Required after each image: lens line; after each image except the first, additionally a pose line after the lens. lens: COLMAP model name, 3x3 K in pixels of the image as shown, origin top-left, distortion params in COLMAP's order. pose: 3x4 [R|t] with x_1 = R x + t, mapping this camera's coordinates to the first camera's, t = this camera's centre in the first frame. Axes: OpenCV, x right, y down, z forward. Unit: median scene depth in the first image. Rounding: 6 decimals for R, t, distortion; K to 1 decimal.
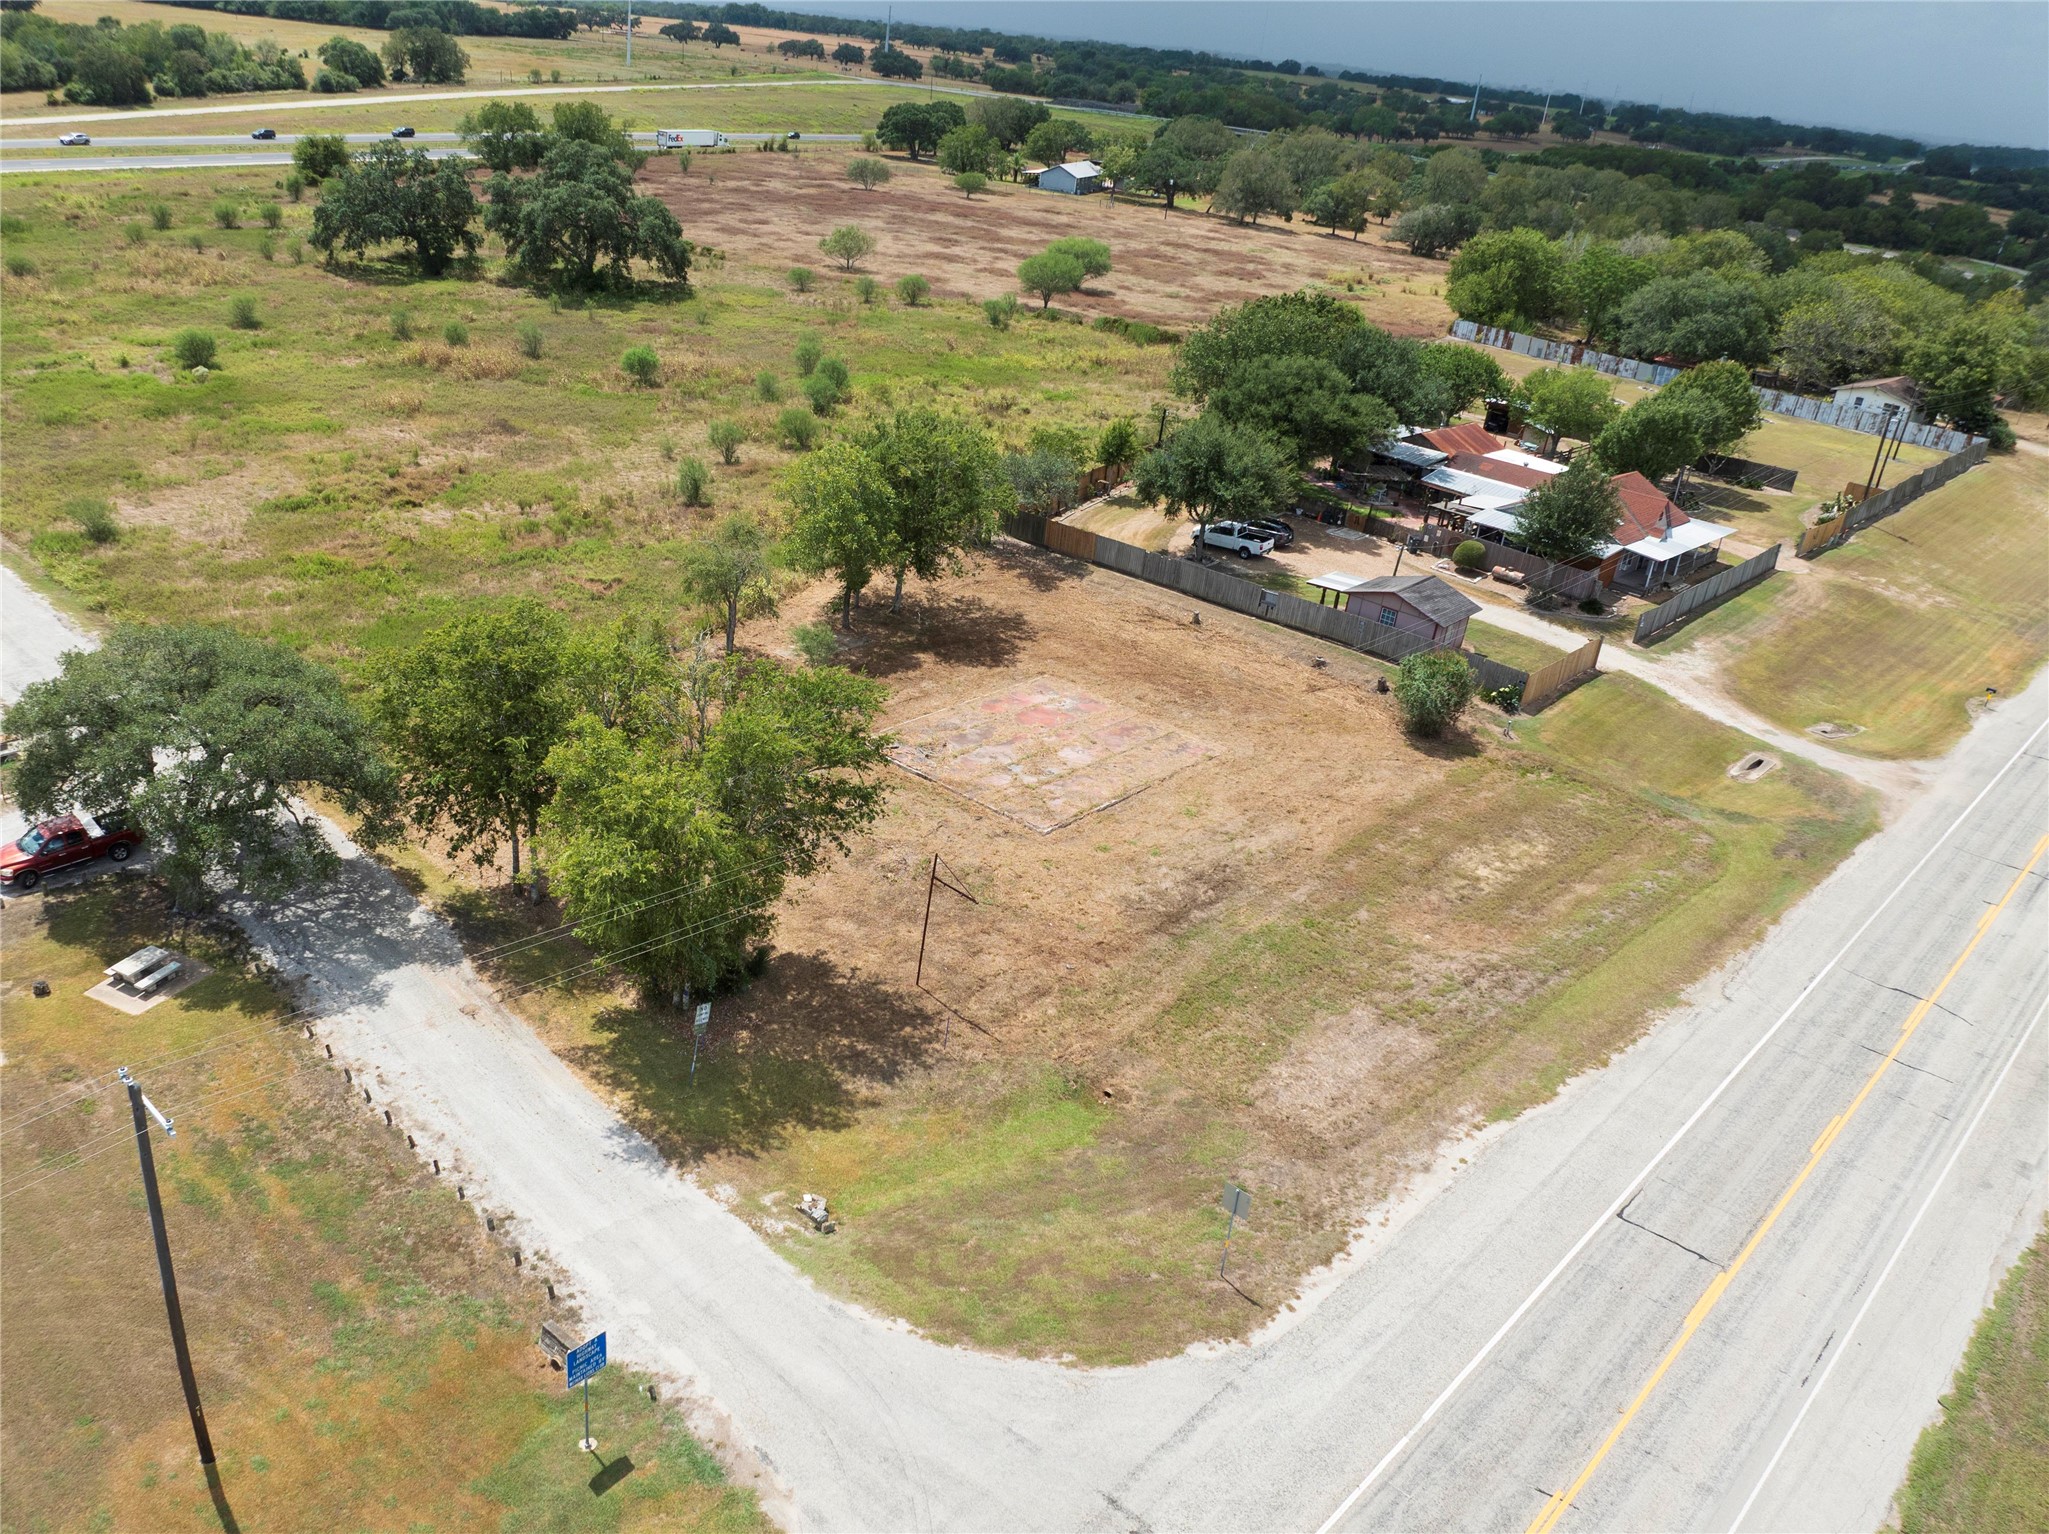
lens RADIAL K [[1630.4, 0, 939.0], [0, 1630.4, 768.4], [0, 0, 1]] dist [-0.041659, 0.005671]
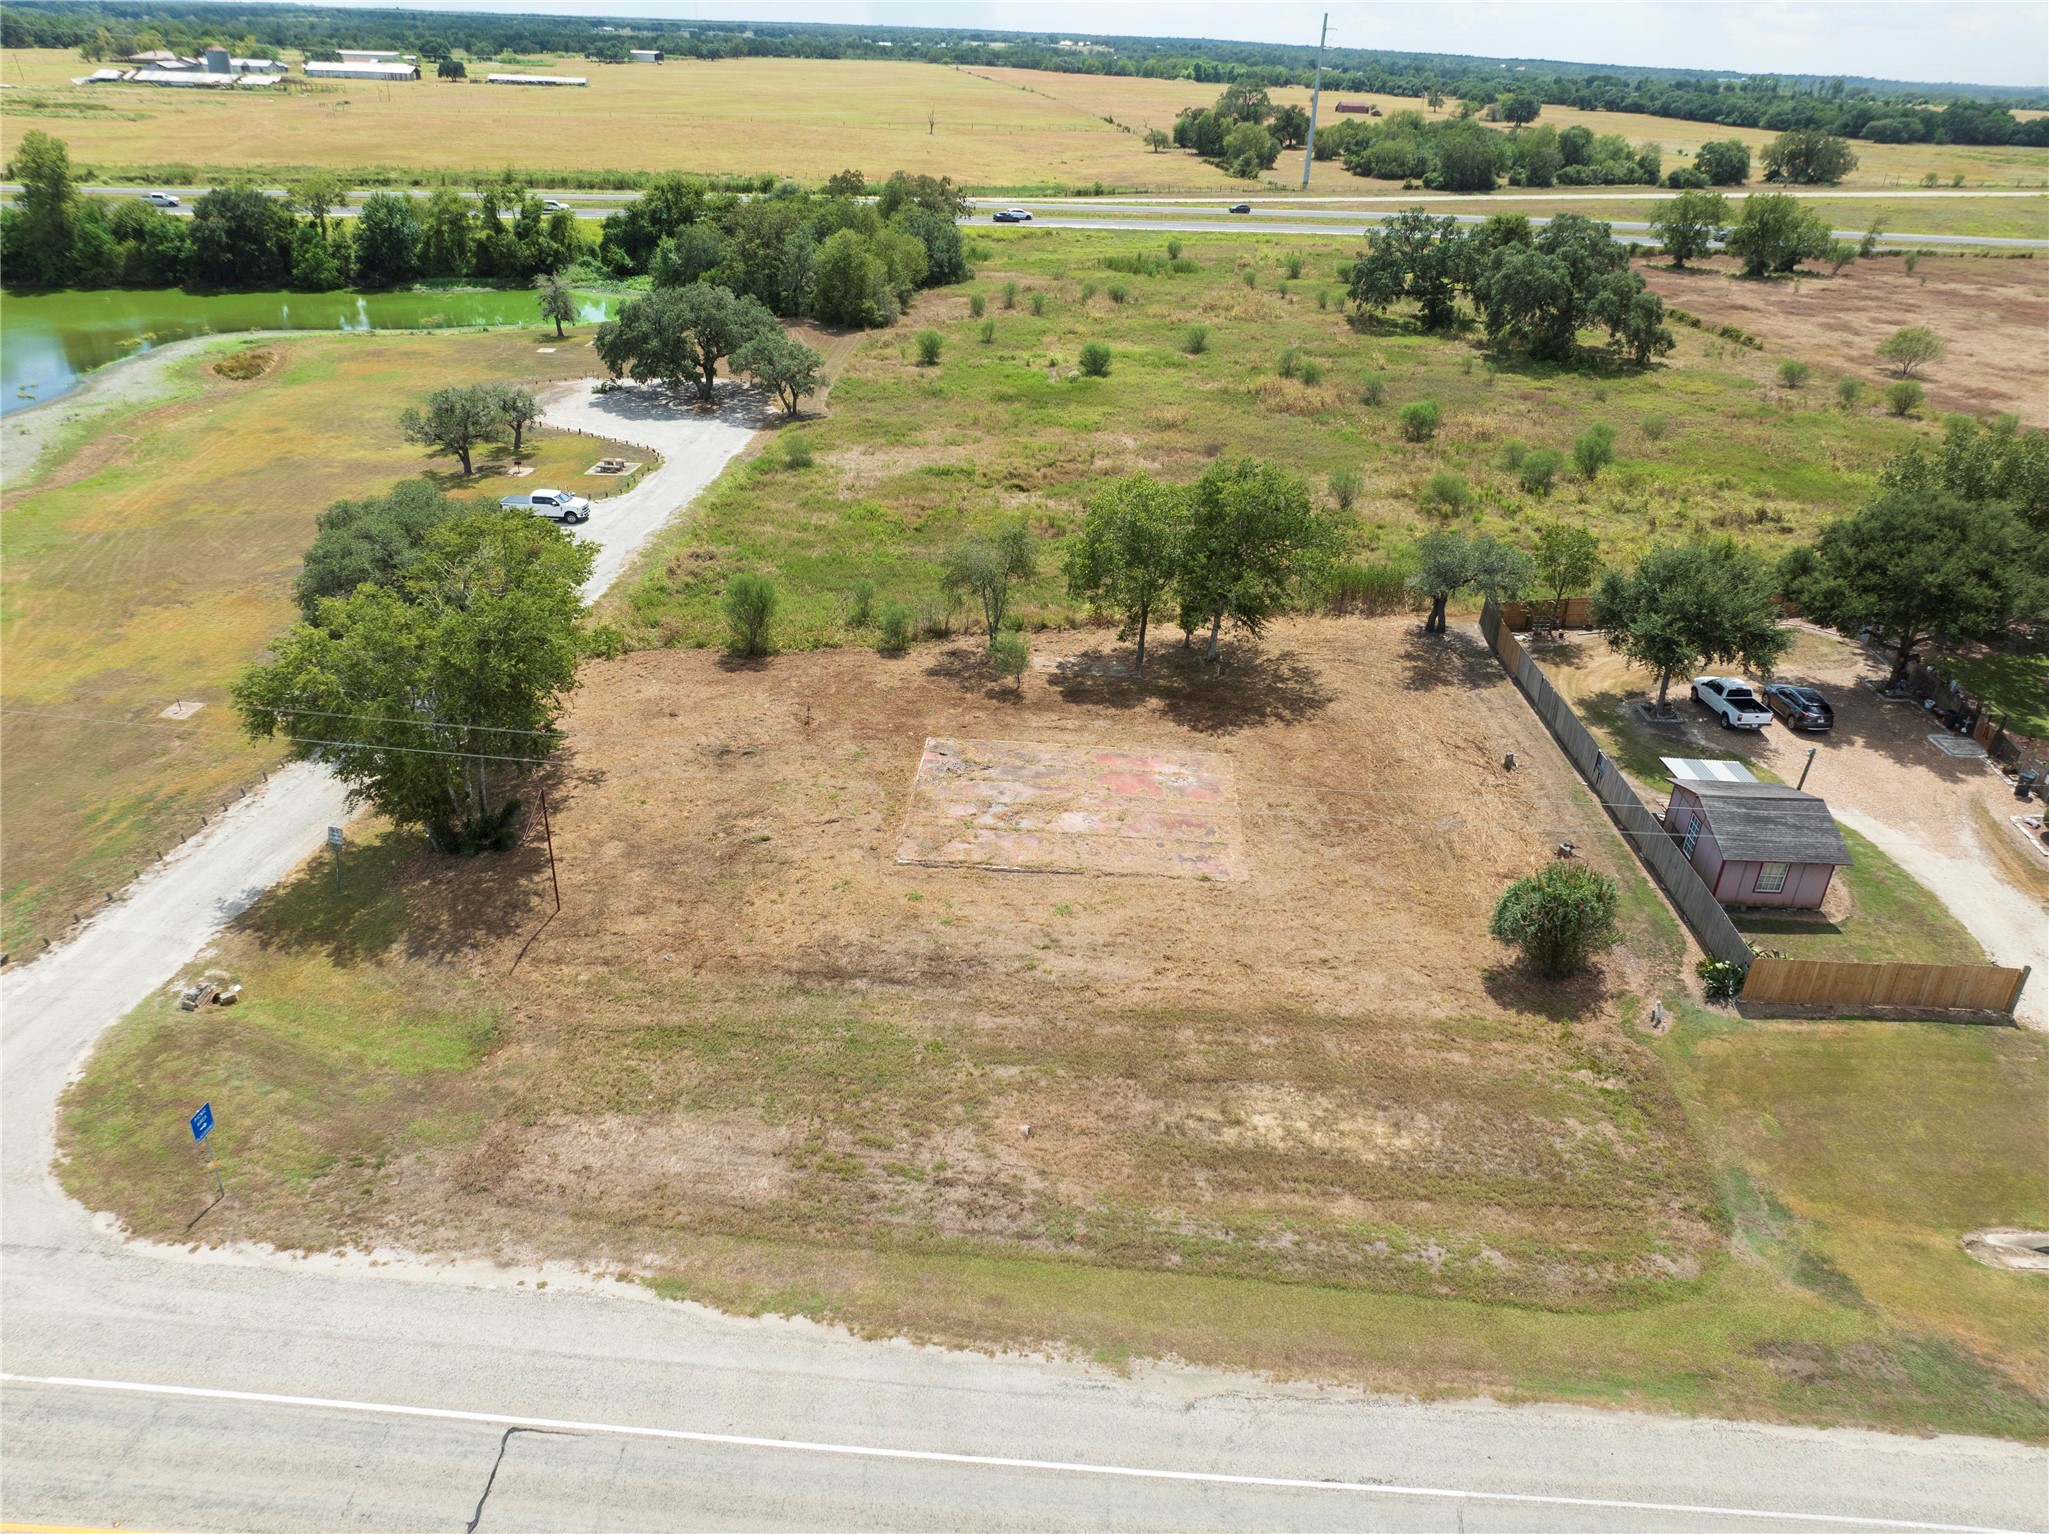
lens RADIAL K [[1438.9, 0, 1028.5], [0, 1438.9, 775.4], [0, 0, 1]] dist [-0.047639, 0.021436]
pose [[0.638854, 0.291570, -0.711936, 0.666683], [-0.303315, 0.945900, 0.115210, -0.123403], [0.707012, 0.142339, 0.692729, 0.442349]]
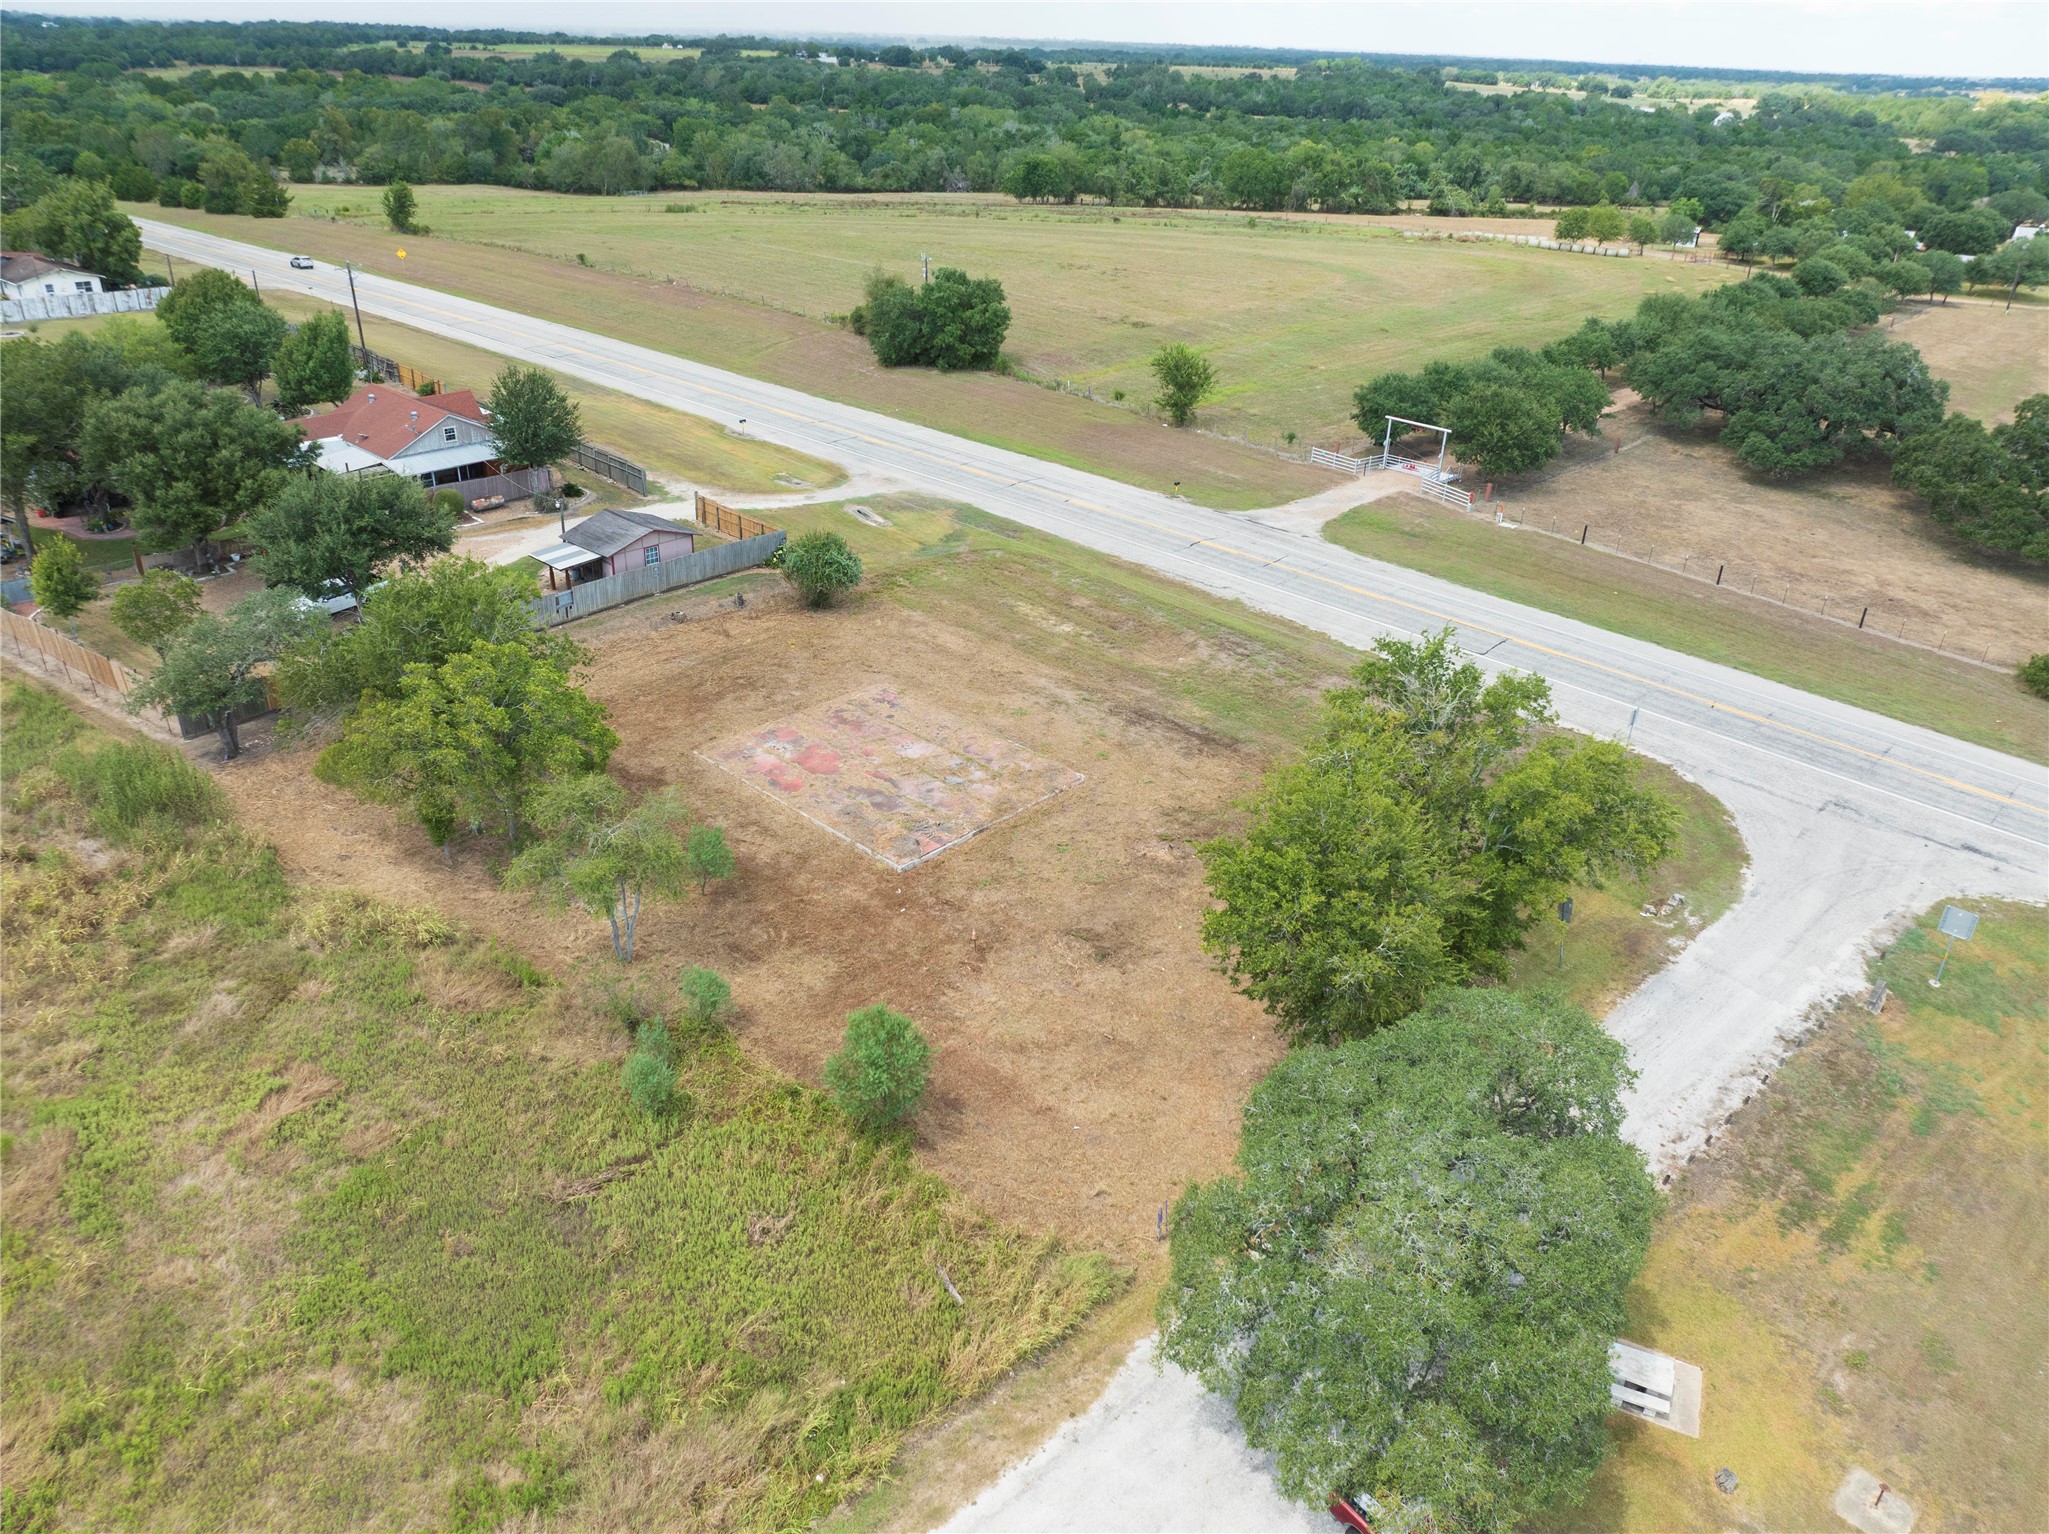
lens RADIAL K [[1438.9, 0, 1028.5], [0, 1438.9, 775.4], [0, 0, 1]] dist [-0.047639, 0.021436]
pose [[0.013459, -0.546898, 0.837091, -0.700294], [0.394439, 0.772182, 0.498149, -0.431433], [-0.918823, 0.323477, 0.226111, 0.780957]]
